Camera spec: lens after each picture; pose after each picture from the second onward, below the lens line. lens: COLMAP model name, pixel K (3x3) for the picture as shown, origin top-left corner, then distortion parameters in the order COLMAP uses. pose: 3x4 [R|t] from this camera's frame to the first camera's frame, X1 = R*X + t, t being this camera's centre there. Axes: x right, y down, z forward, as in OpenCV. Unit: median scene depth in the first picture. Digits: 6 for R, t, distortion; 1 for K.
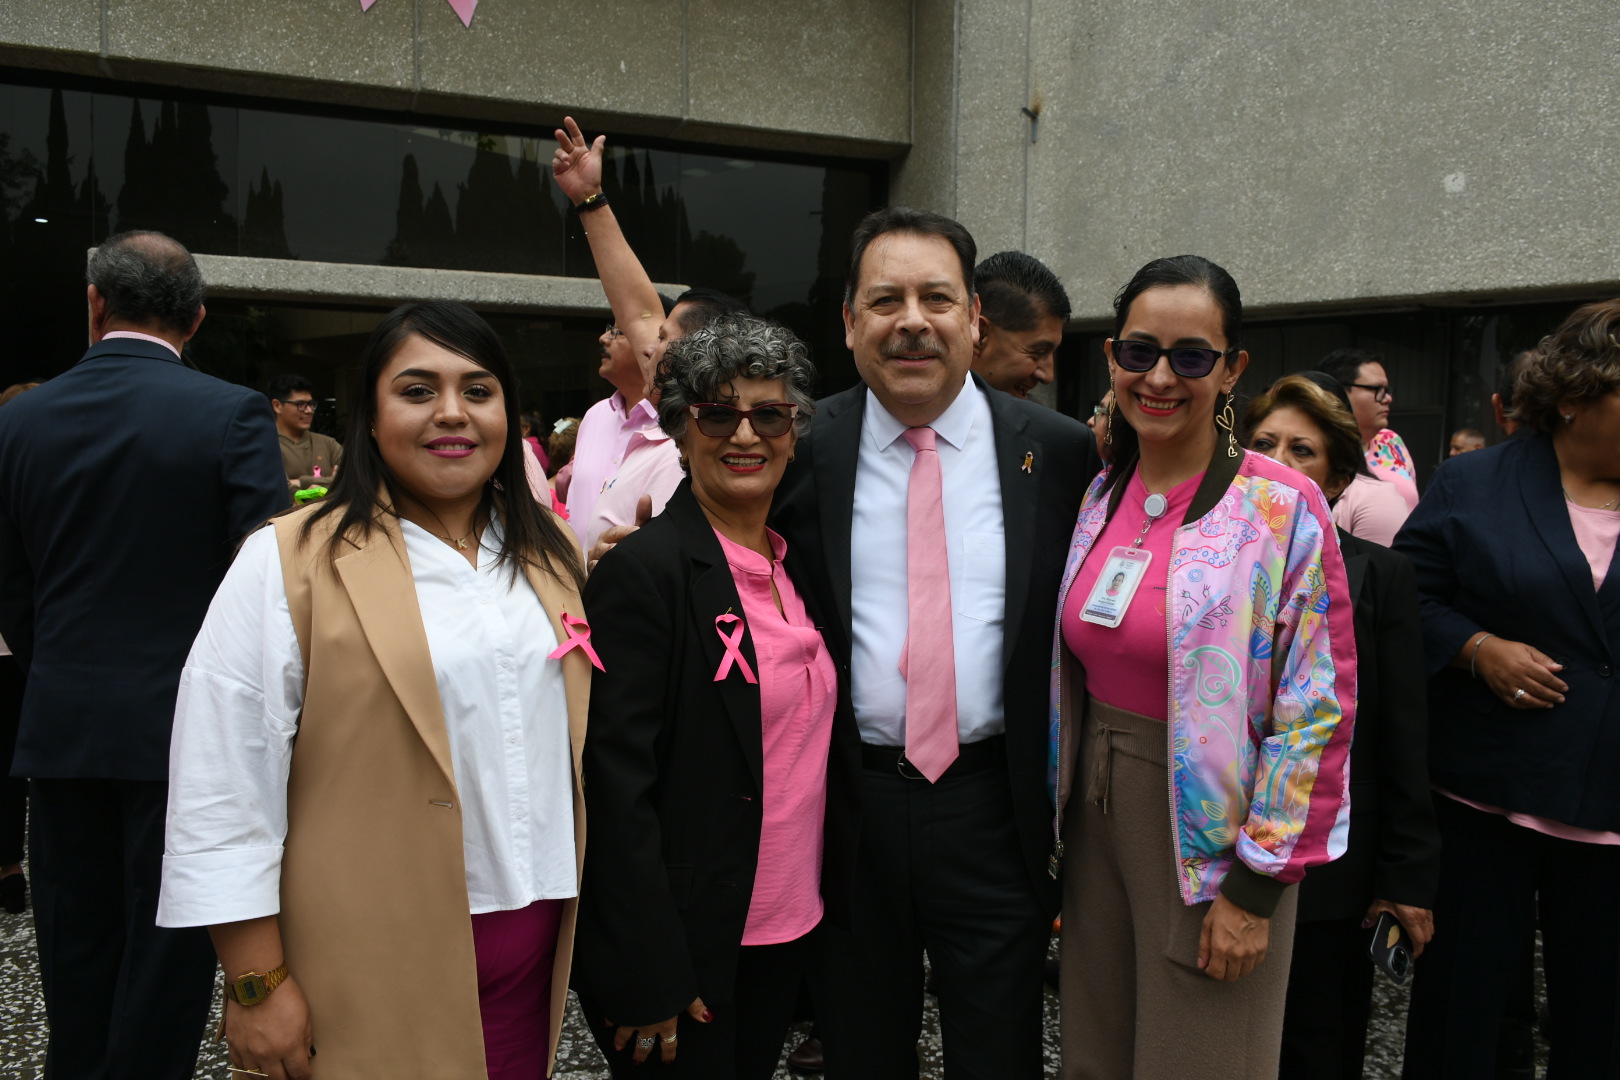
lens RADIAL K [[1251.4, 0, 810.0], [0, 1251.4, 540.0], [0, 0, 1]] dist [-0.014891, -0.007076]
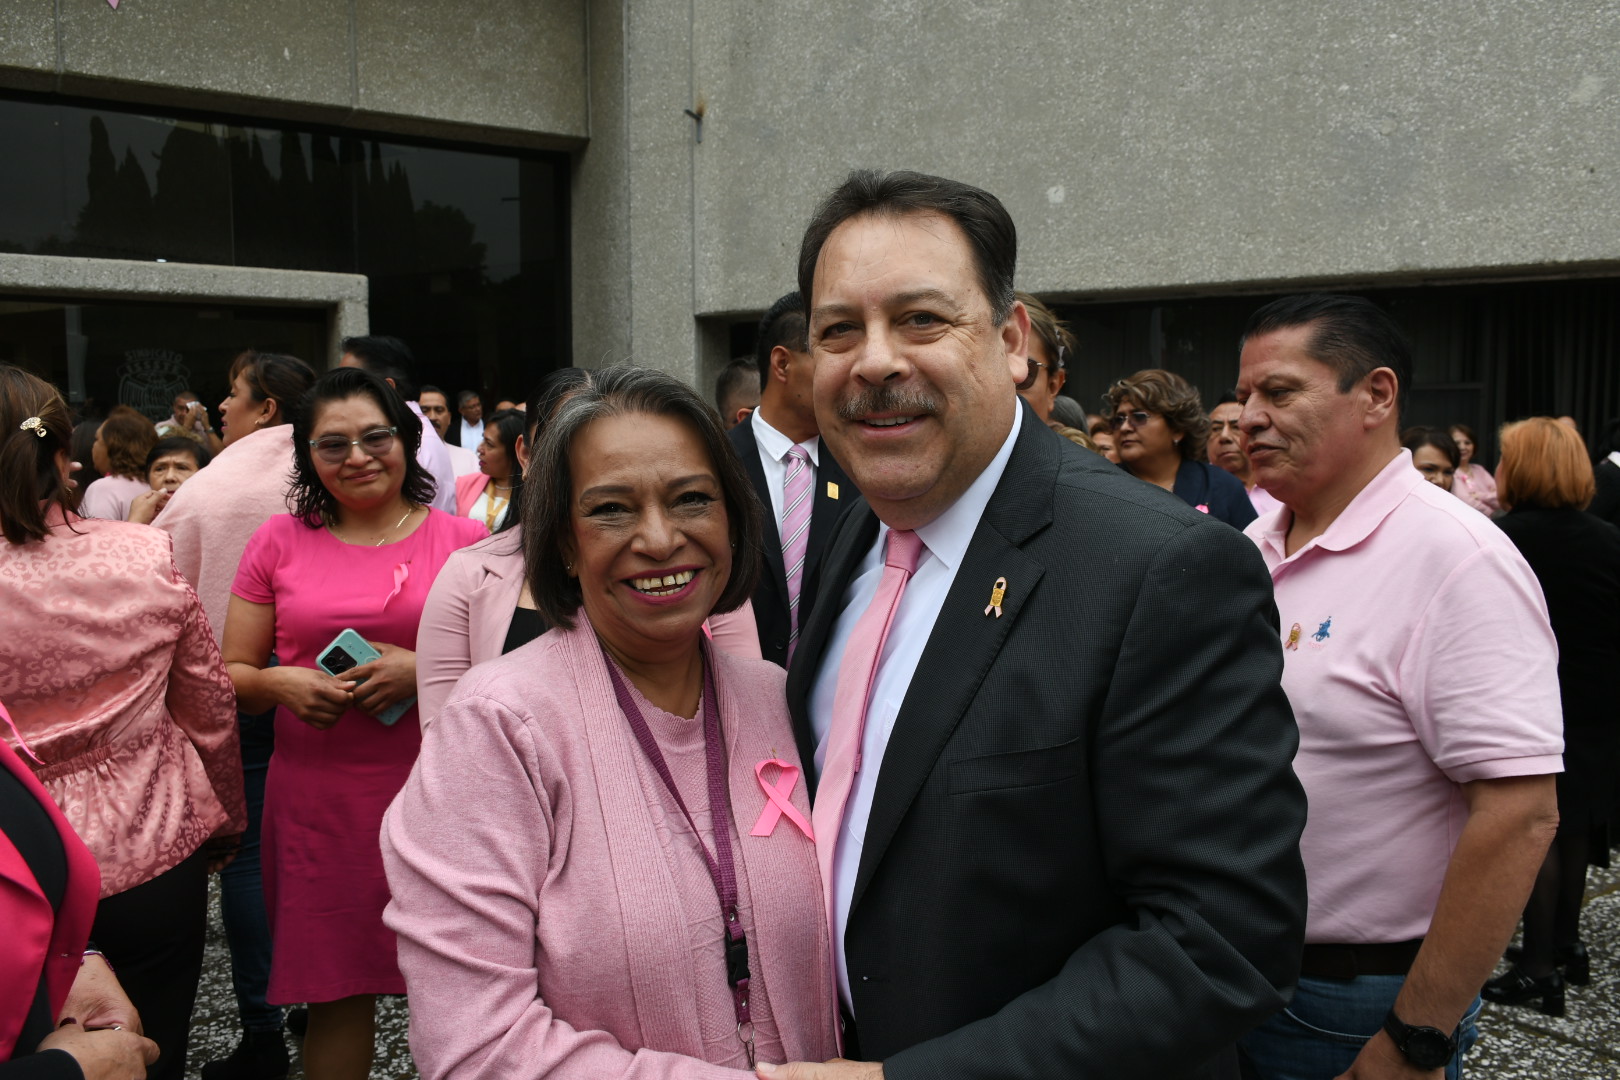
lens RADIAL K [[1235.5, 0, 805.7], [0, 1235.5, 542.3], [0, 0, 1]] dist [-0.022059, -0.006334]
pose [[0.980377, -0.031693, 0.194566, 0.056844], [0.026629, 0.999237, 0.028588, -0.008569], [-0.195323, -0.022846, 0.980473, -0.048613]]
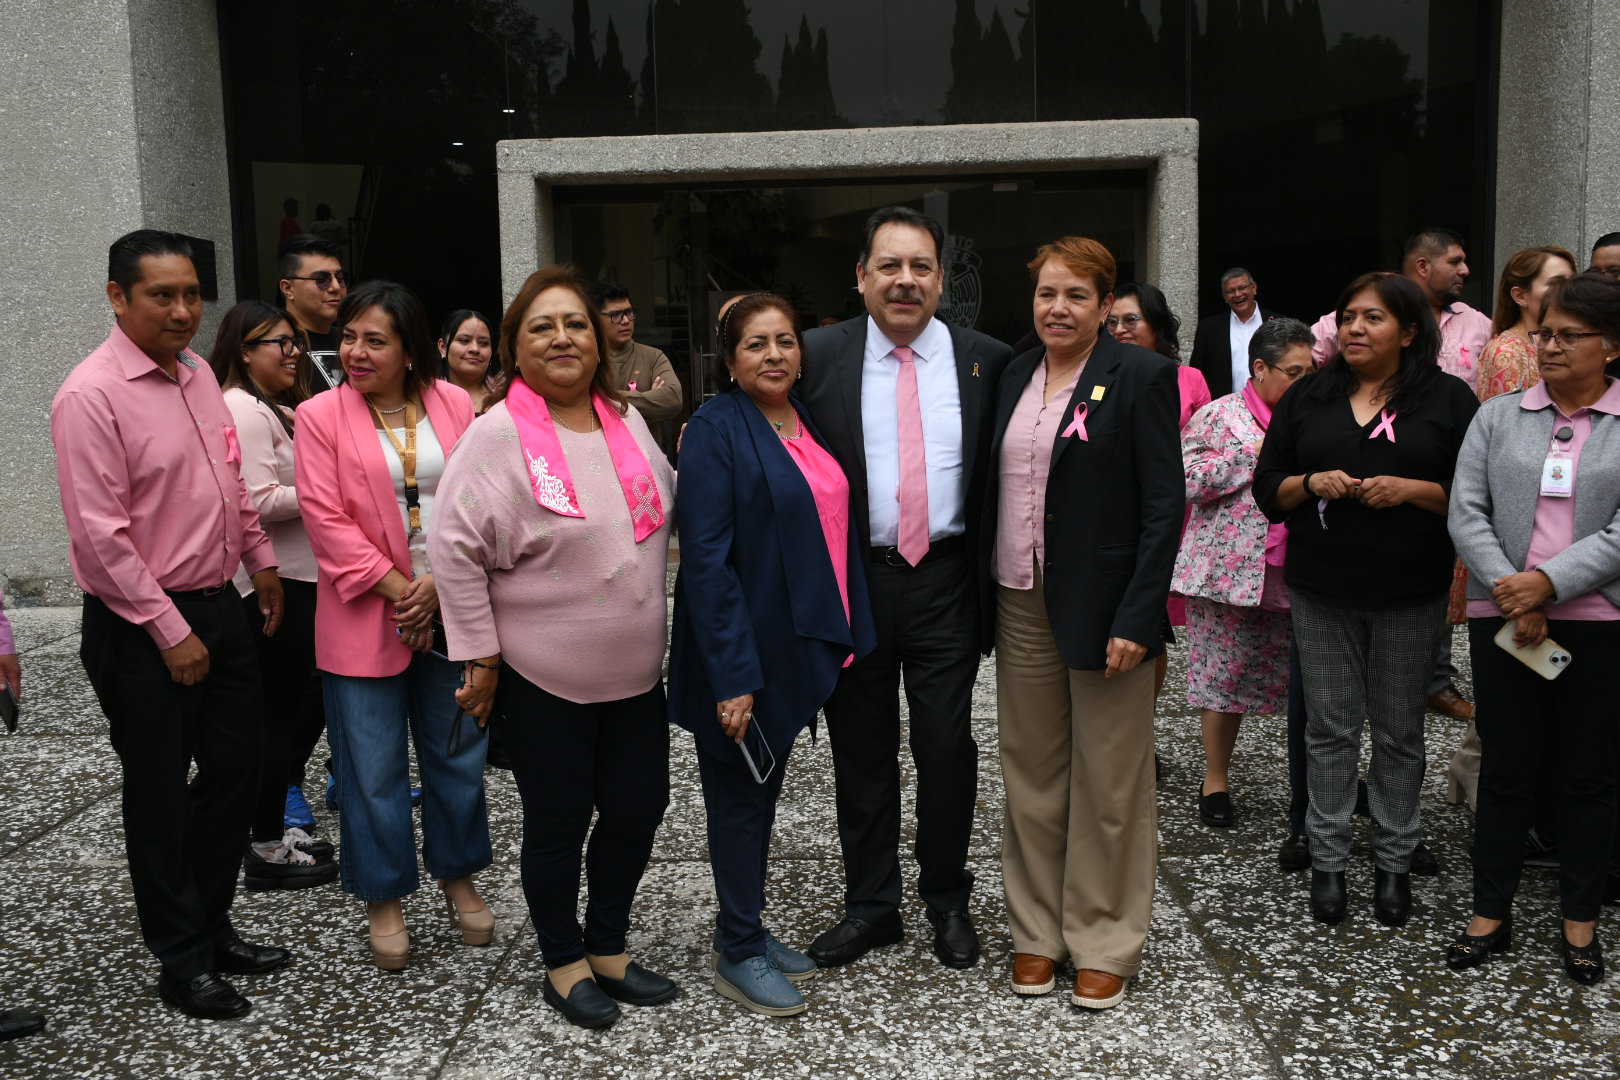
lens RADIAL K [[1551.8, 0, 810.0], [0, 1551.8, 540.0], [0, 0, 1]] dist [-0.026907, 0.025020]
pose [[0.908507, 0.015249, -0.417591, 0.093751], [0.010450, 0.998192, 0.059187, -0.009362], [0.417738, -0.058135, 0.906706, 0.055551]]
